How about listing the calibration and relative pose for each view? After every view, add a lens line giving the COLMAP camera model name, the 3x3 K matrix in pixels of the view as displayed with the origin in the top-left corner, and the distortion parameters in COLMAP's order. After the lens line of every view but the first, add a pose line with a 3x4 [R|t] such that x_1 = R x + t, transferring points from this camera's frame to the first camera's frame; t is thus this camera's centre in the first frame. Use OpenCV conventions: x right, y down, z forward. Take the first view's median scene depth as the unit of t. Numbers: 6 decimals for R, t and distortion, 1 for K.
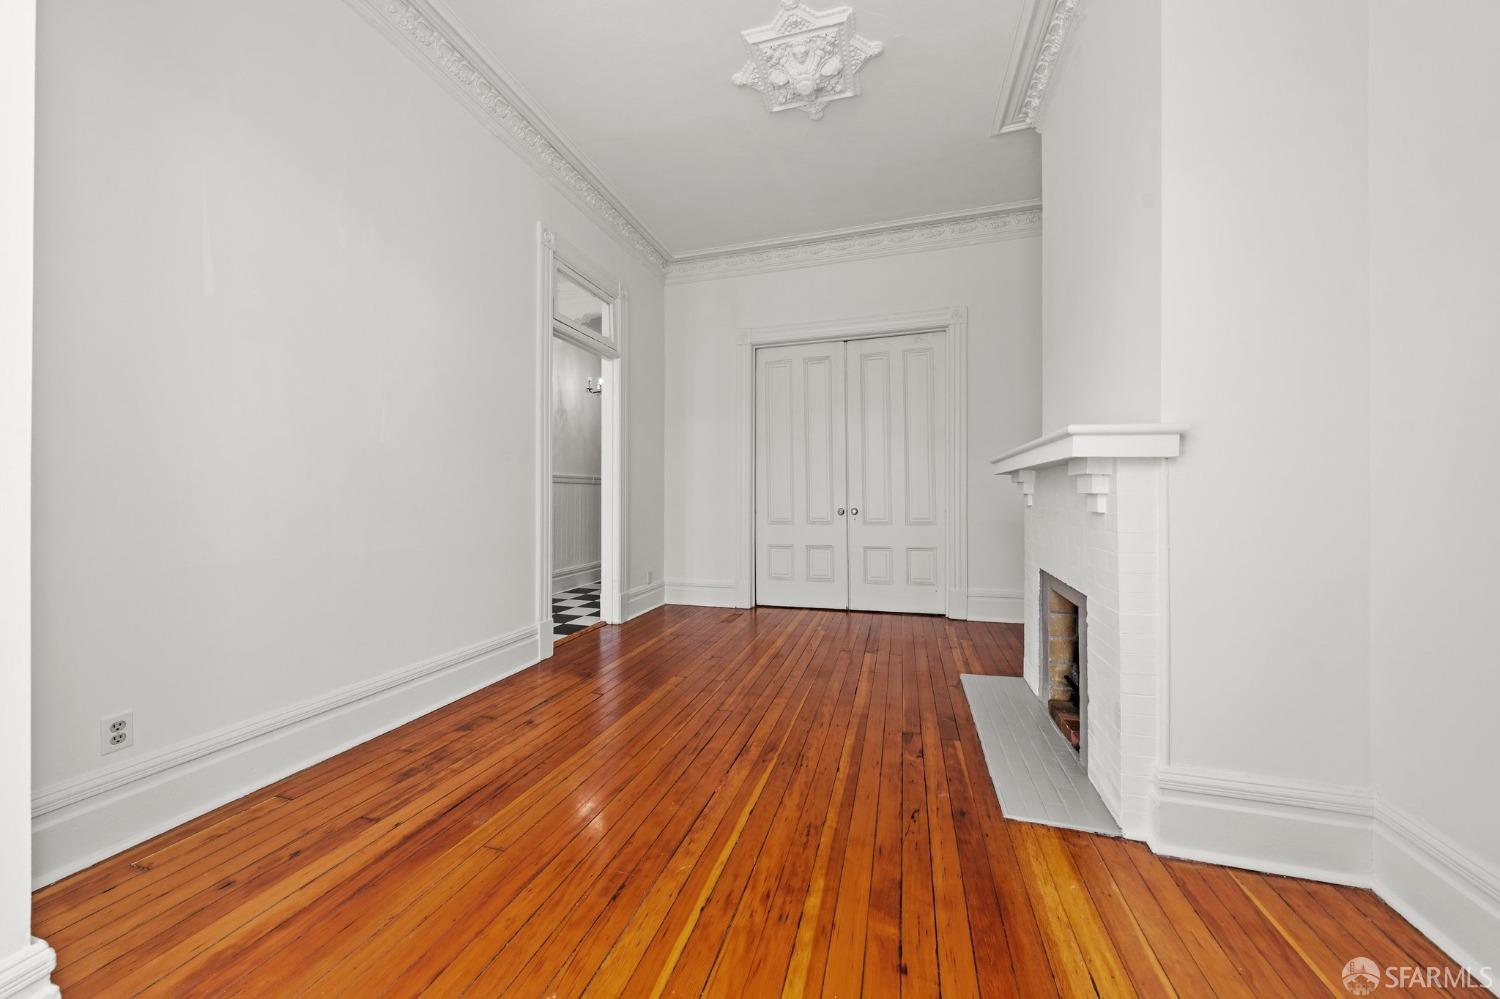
lens RADIAL K [[514.9, 0, 746.6], [0, 514.9, 490.2], [0, 0, 1]] dist [-0.001537, -0.000280]
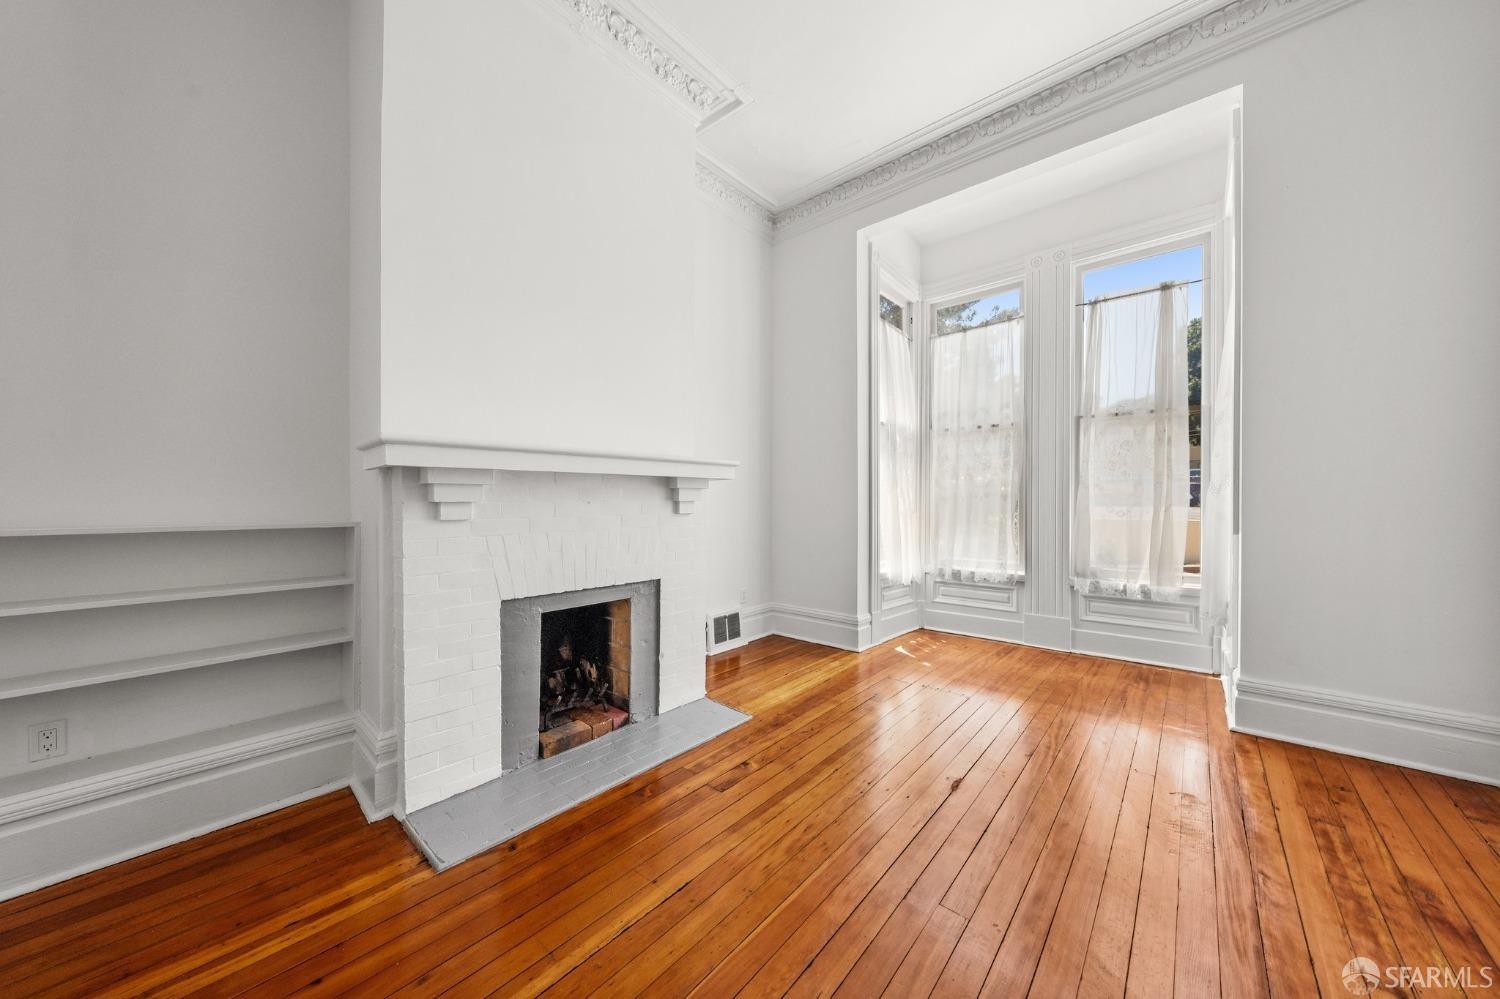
lens RADIAL K [[514.9, 0, 742.5], [0, 514.9, 503.1], [0, 0, 1]] dist [-0.001537, -0.000280]
pose [[-0.910046, -0.004346, 0.414485, -0.074287], [-0.003739, 0.999990, 0.002276, 0.003823], [-0.414491, 0.000521, -0.910053, 1.884455]]
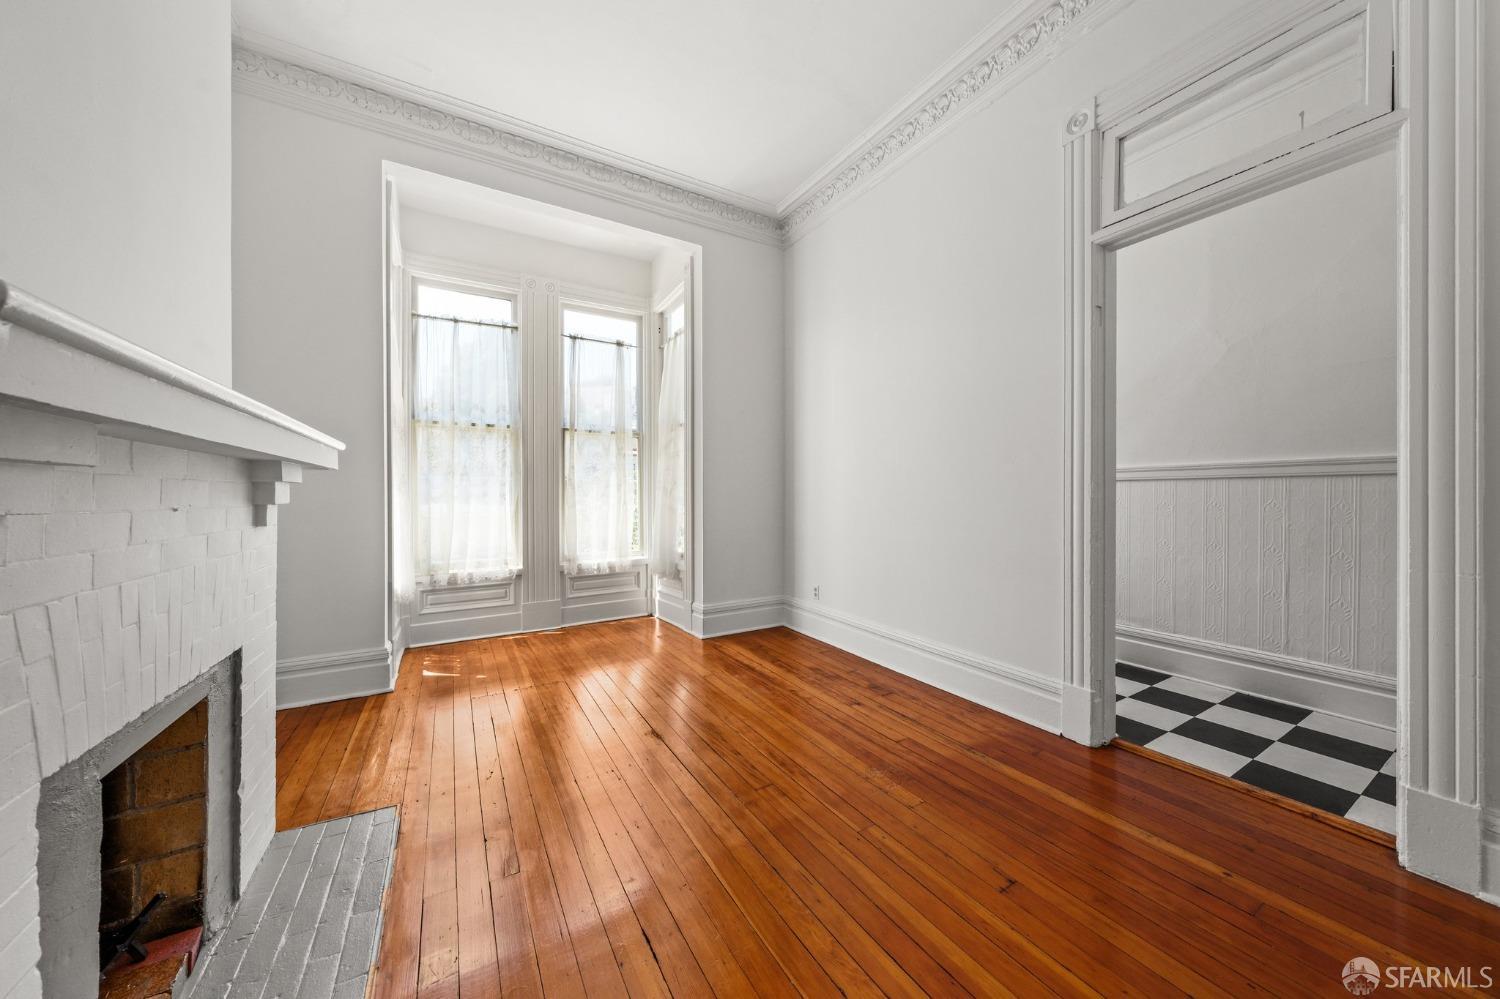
lens RADIAL K [[514.9, 0, 759.3], [0, 514.9, 498.6], [0, 0, 1]] dist [-0.001537, -0.000280]
pose [[-0.668660, 0.004848, -0.743552, 0.631221], [0.008085, 0.999967, -0.000751, 0.000906], [0.743524, -0.006514, -0.668678, 1.802026]]
